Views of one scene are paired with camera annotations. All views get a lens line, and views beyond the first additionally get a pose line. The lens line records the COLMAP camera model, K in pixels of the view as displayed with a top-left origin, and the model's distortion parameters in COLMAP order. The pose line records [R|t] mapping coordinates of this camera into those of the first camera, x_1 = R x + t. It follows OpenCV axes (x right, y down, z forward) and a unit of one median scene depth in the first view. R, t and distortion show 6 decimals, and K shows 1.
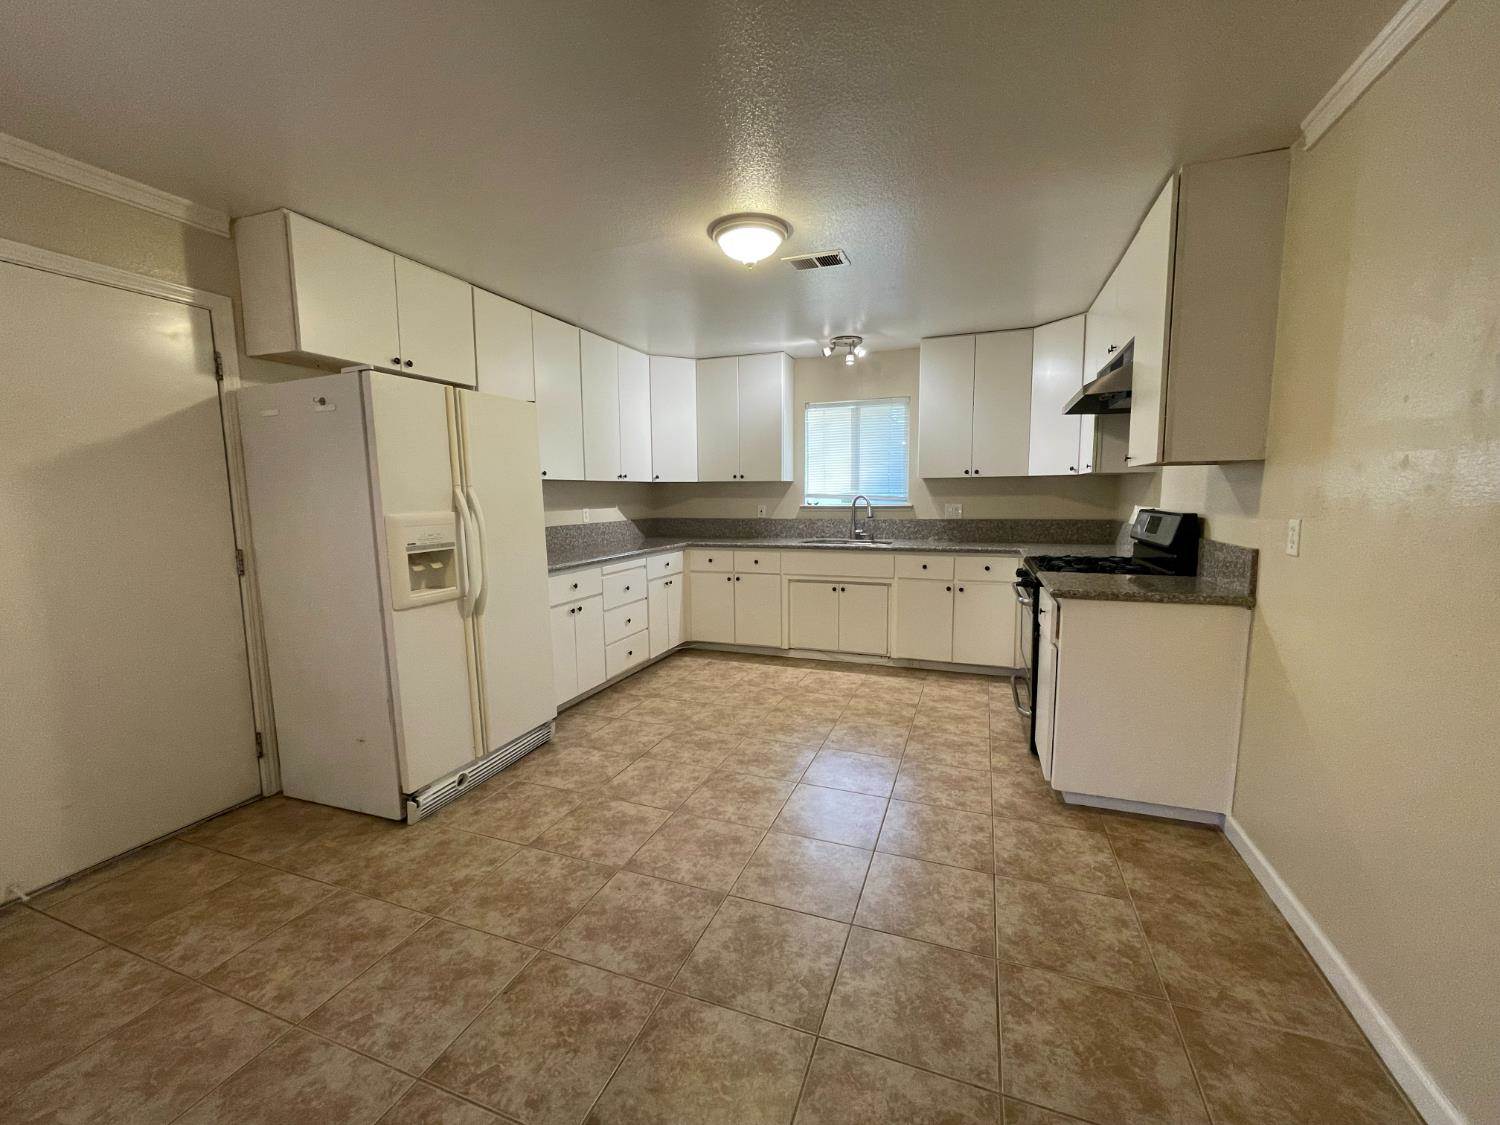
lens RADIAL K [[594.6, 0, 762.7], [0, 594.6, 560.9], [0, 0, 1]] dist [0.013951, -0.000013]
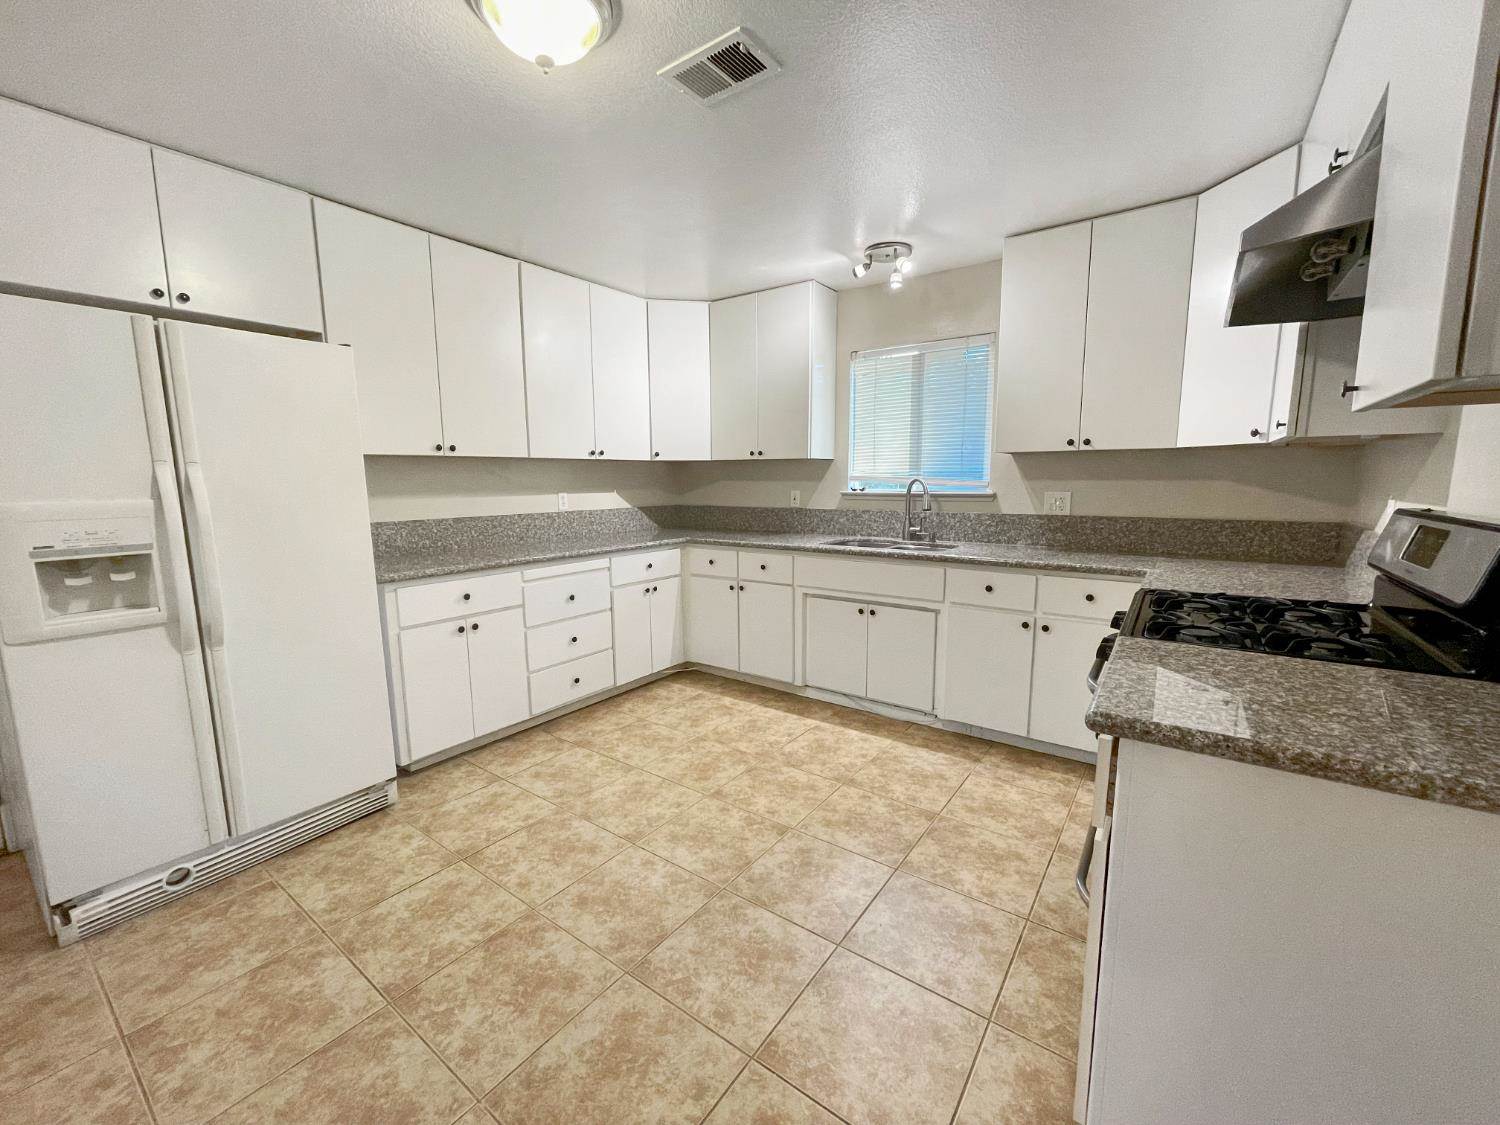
lens RADIAL K [[608.6, 0, 752.8], [0, 608.6, 564.1], [0, 0, 1]] dist [-0.010578, 0.009727]
pose [[0.964145, 0.041053, -0.262181, 0.195974], [-0.033006, 0.998841, 0.035026, -0.031834], [0.263316, -0.025116, 0.964383, 0.289933]]
